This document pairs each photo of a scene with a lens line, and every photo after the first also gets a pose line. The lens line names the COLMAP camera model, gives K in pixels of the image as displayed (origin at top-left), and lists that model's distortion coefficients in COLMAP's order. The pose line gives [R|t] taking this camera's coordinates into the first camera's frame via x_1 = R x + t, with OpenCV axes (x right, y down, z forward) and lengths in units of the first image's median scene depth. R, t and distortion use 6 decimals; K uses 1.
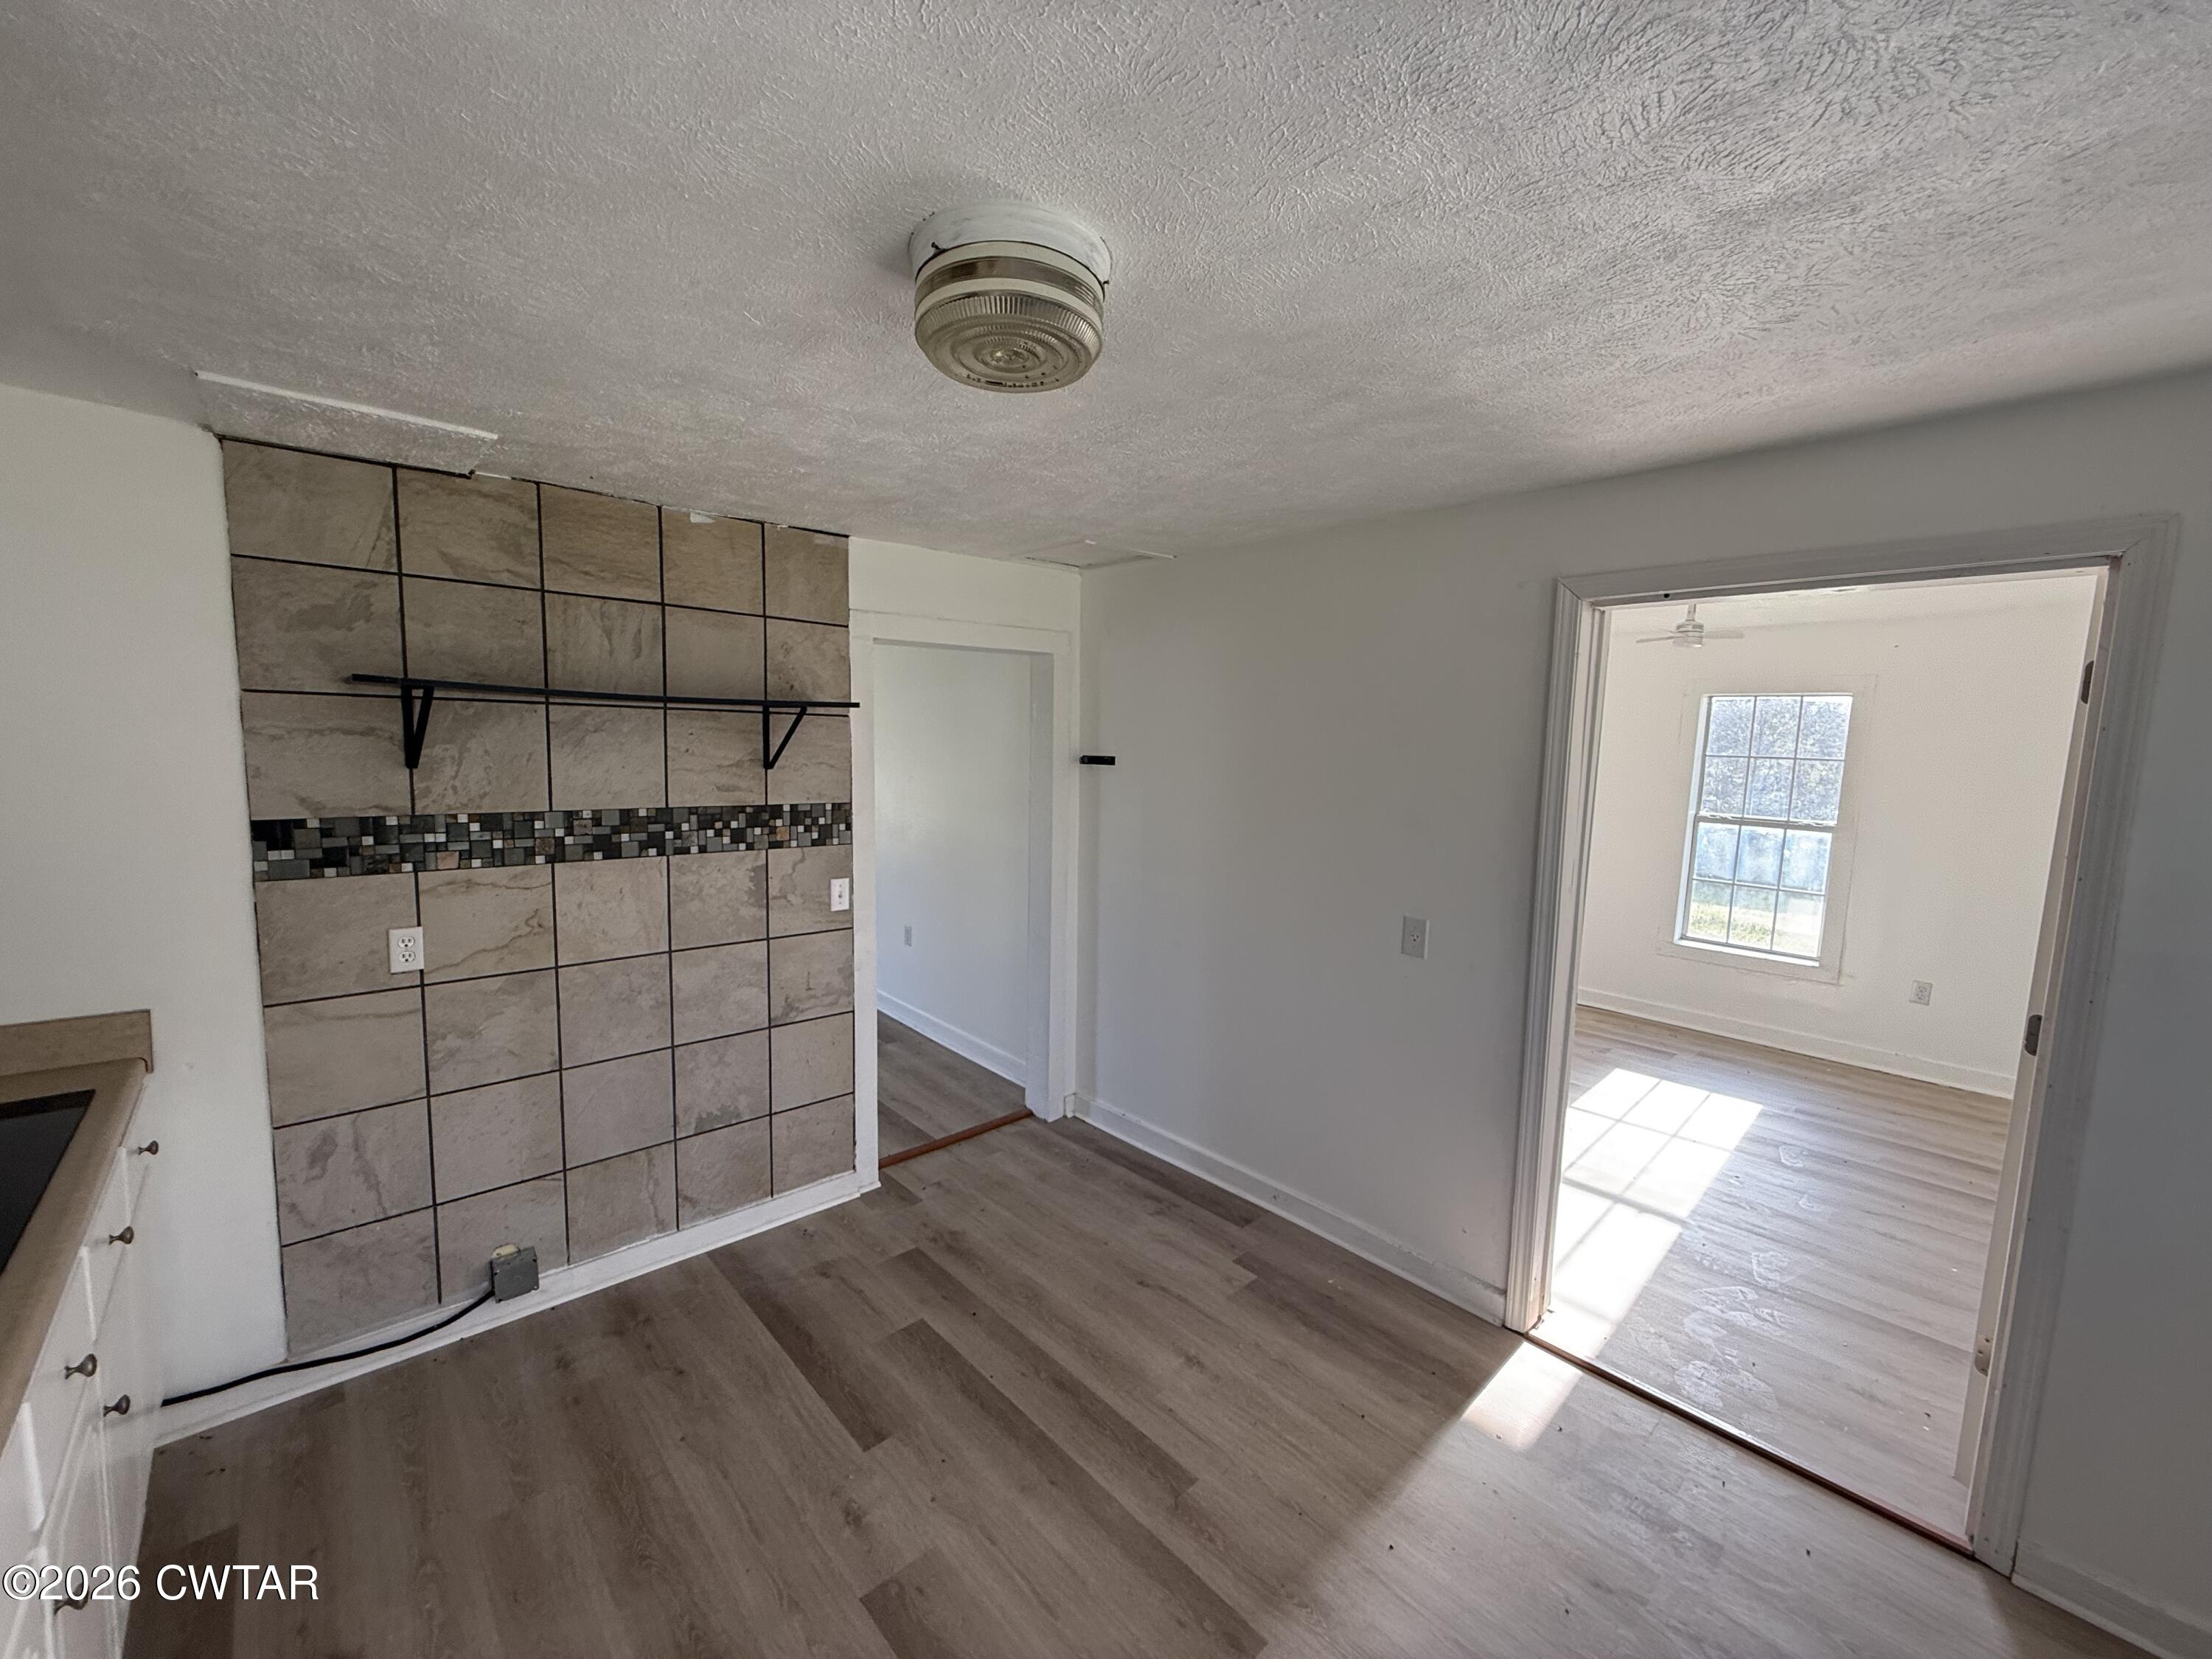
lens RADIAL K [[874.3, 0, 1092.2], [0, 874.3, 833.2], [0, 0, 1]] dist [-0.009634, -0.000308]
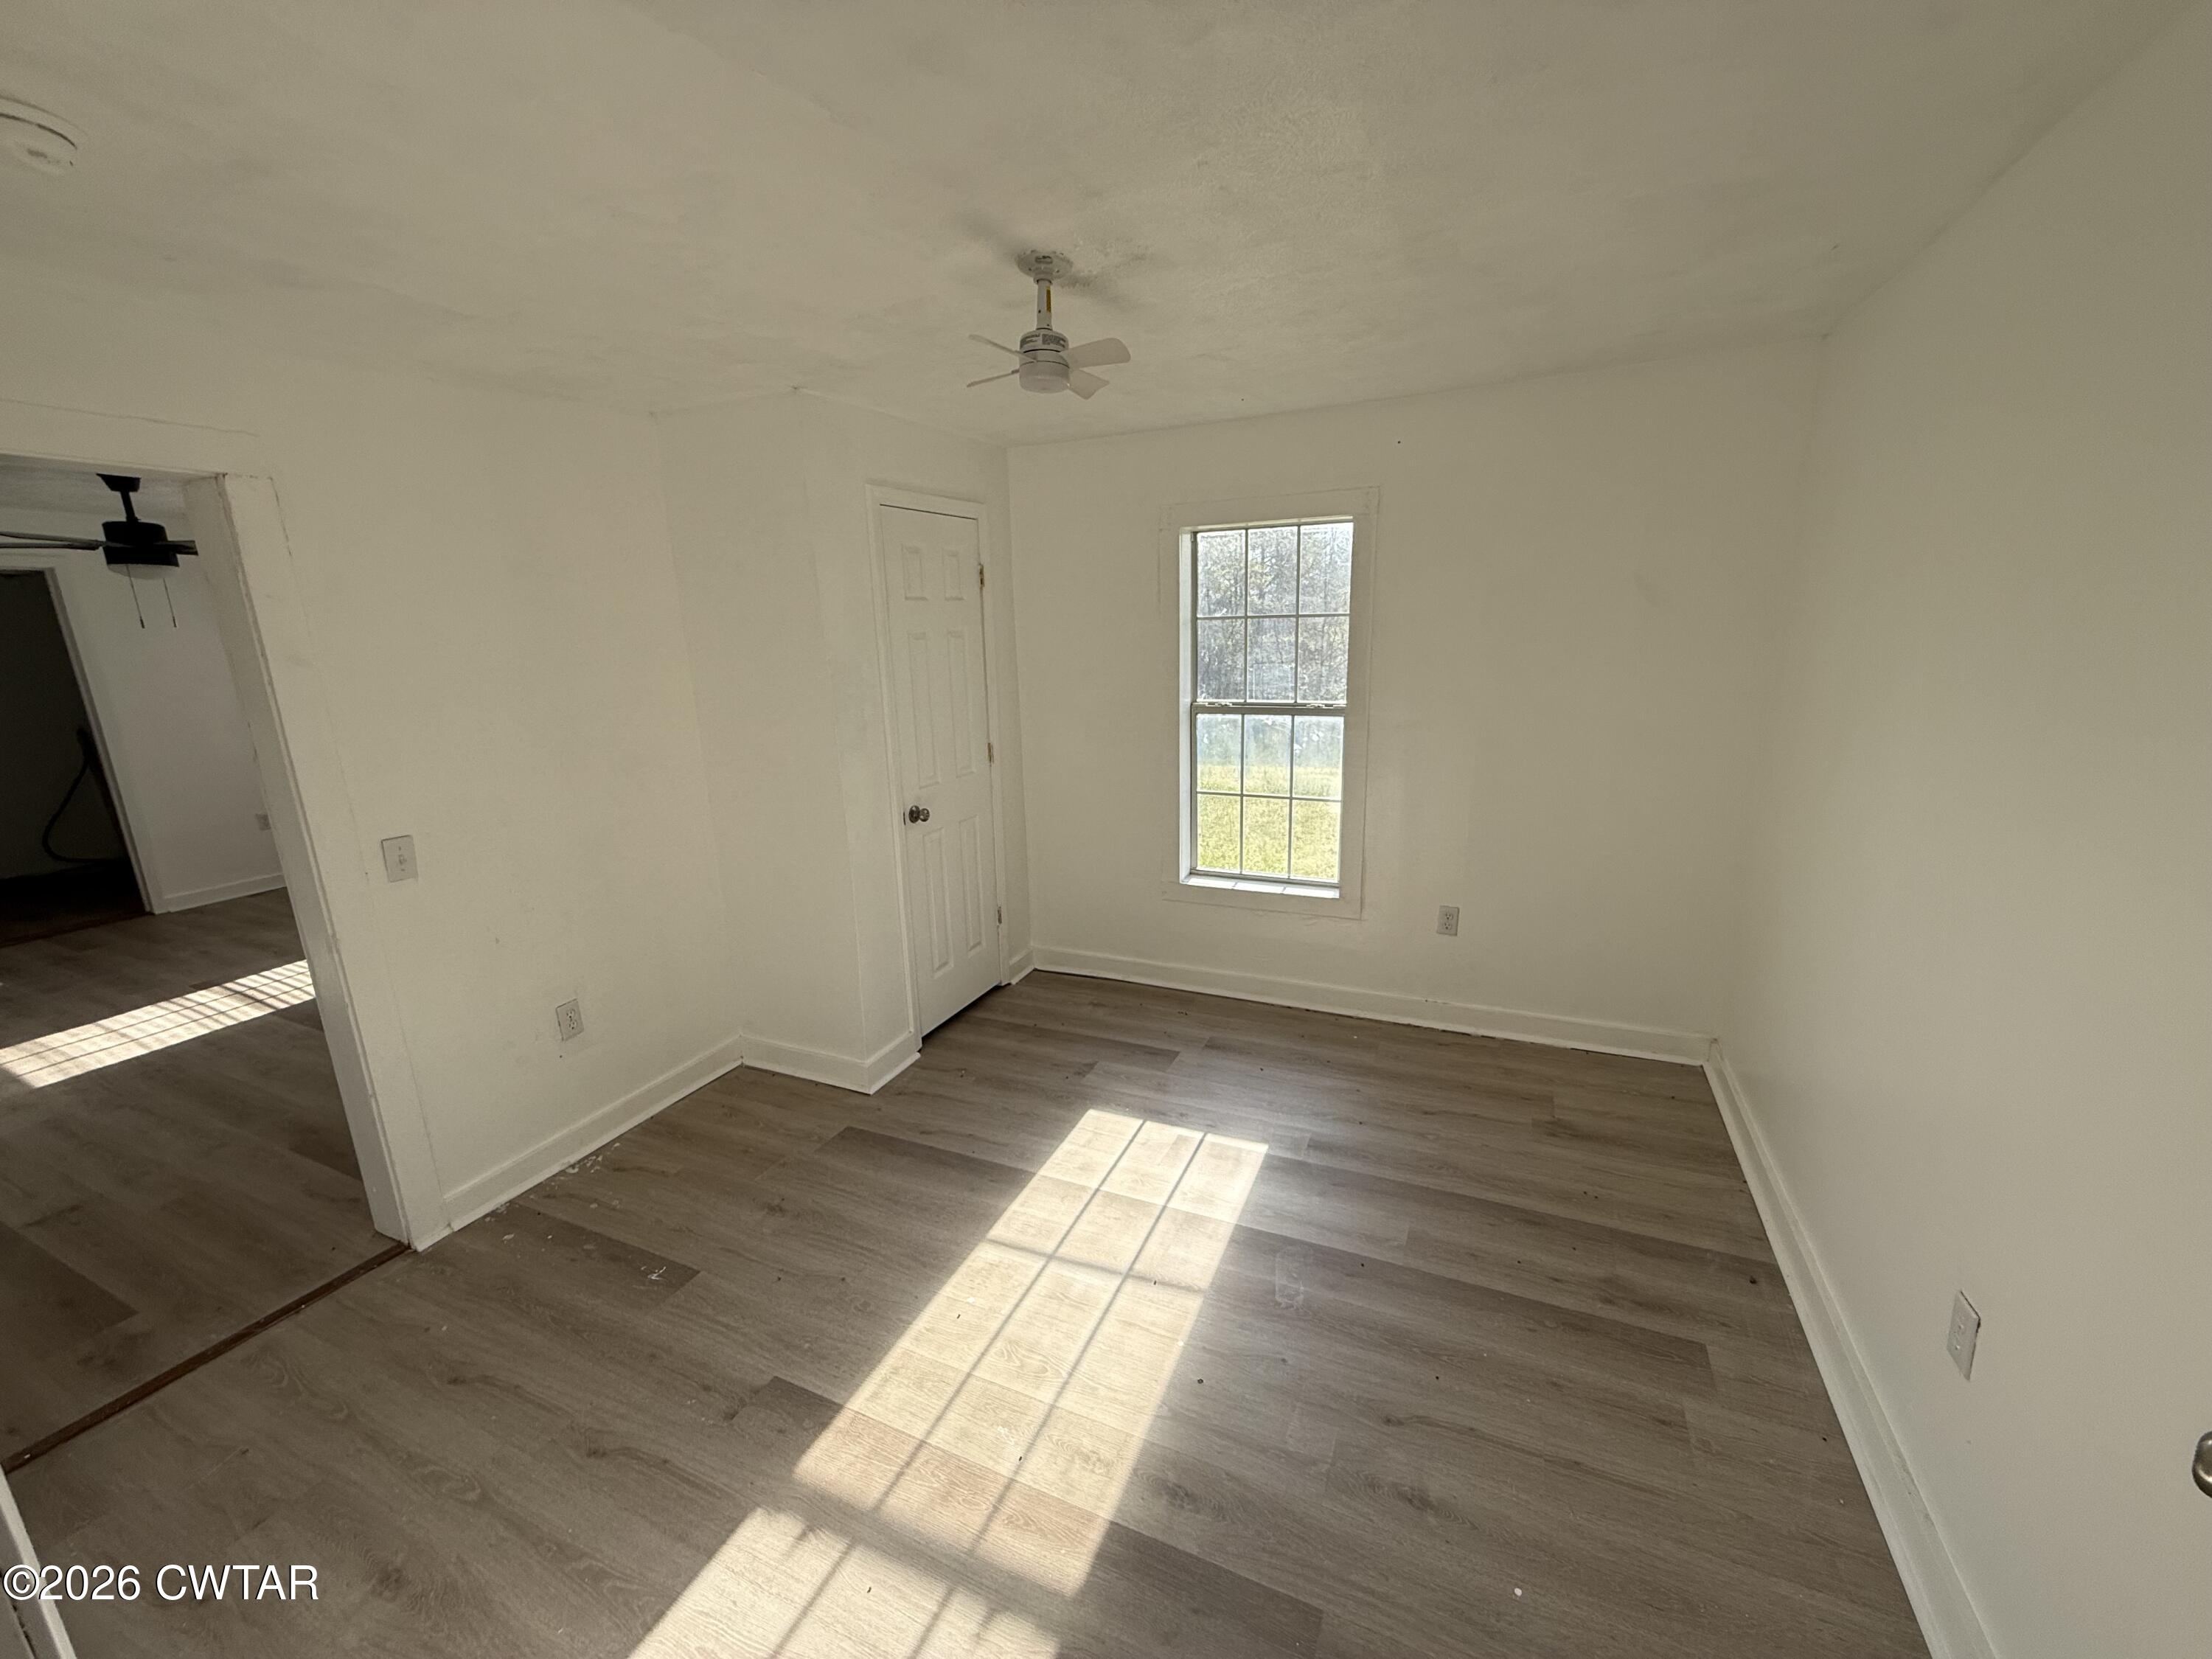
lens RADIAL K [[874.3, 0, 1110.6], [0, 874.3, 827.8], [0, 0, 1]] dist [-0.009634, -0.000308]
pose [[0.917166, -0.135259, 0.374848, 0.354653], [0.094004, 0.987524, 0.126328, -0.017778], [-0.387259, -0.080626, 0.918439, 0.362298]]
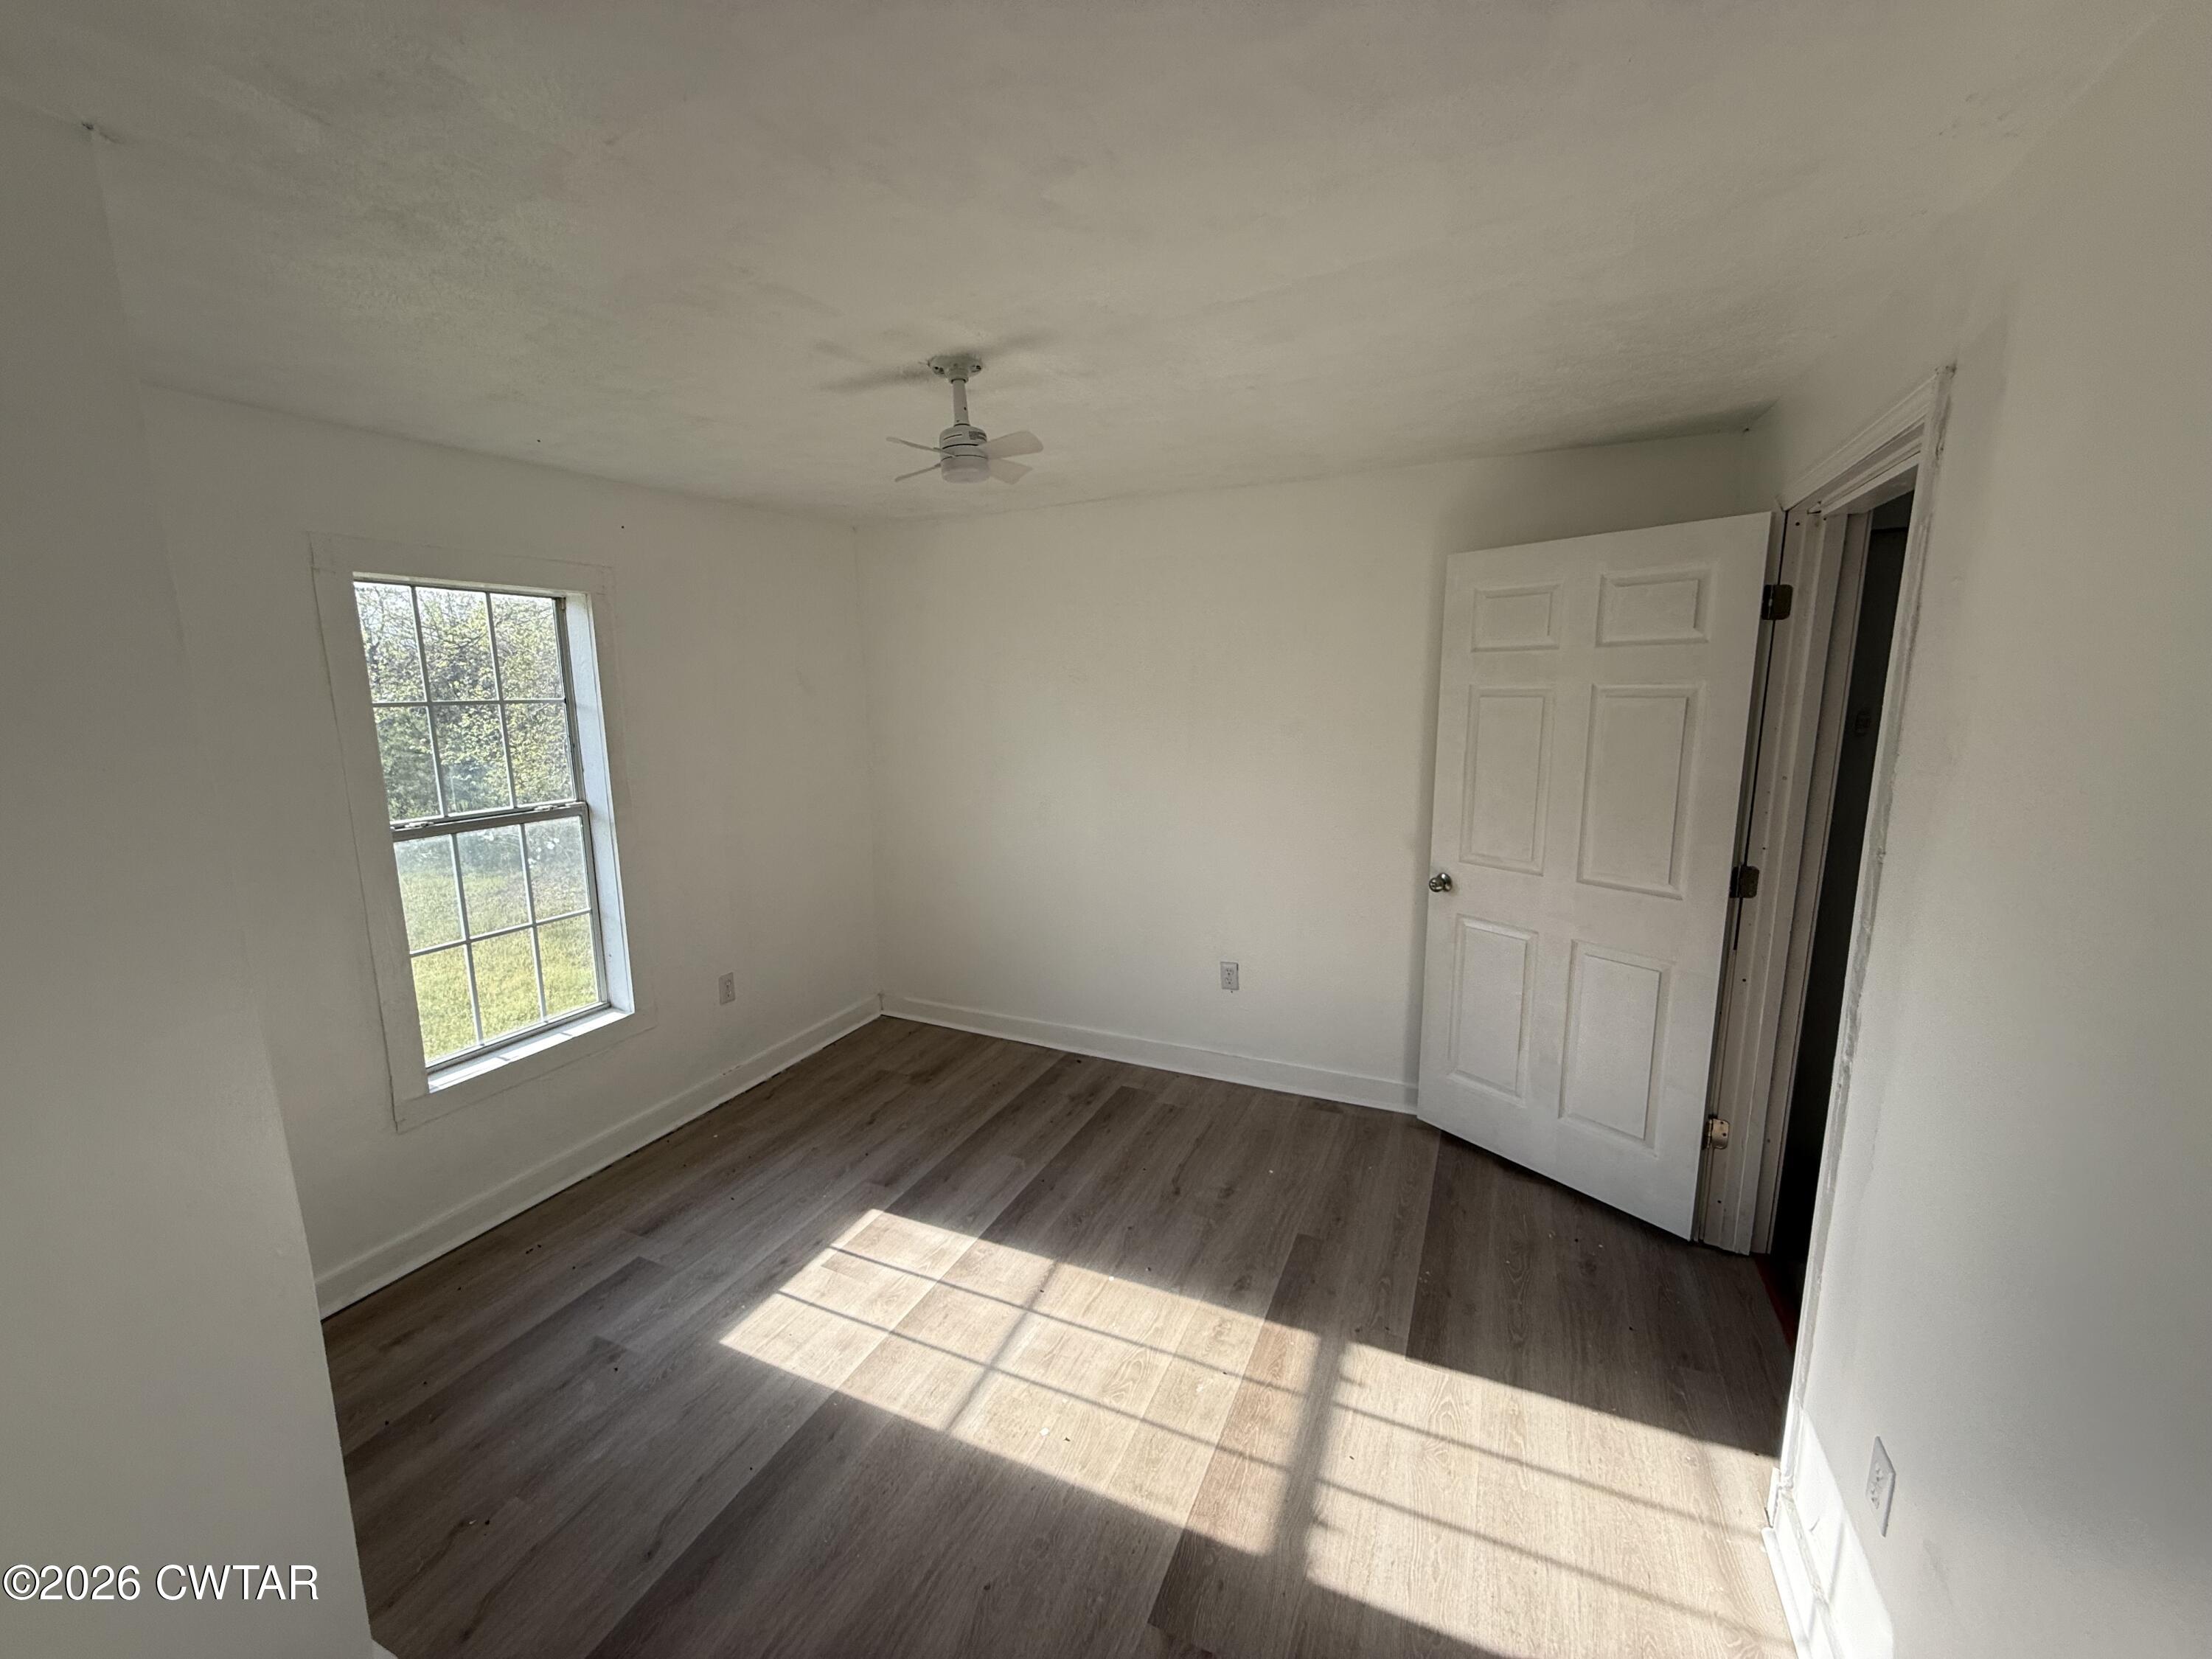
lens RADIAL K [[874.3, 0, 1101.7], [0, 874.3, 824.0], [0, 0, 1]] dist [-0.009634, -0.000308]
pose [[-0.389086, -0.163234, 0.906624, 0.108248], [0.118086, 0.967218, 0.224822, -0.086481], [-0.913601, 0.194535, -0.357056, 0.816174]]
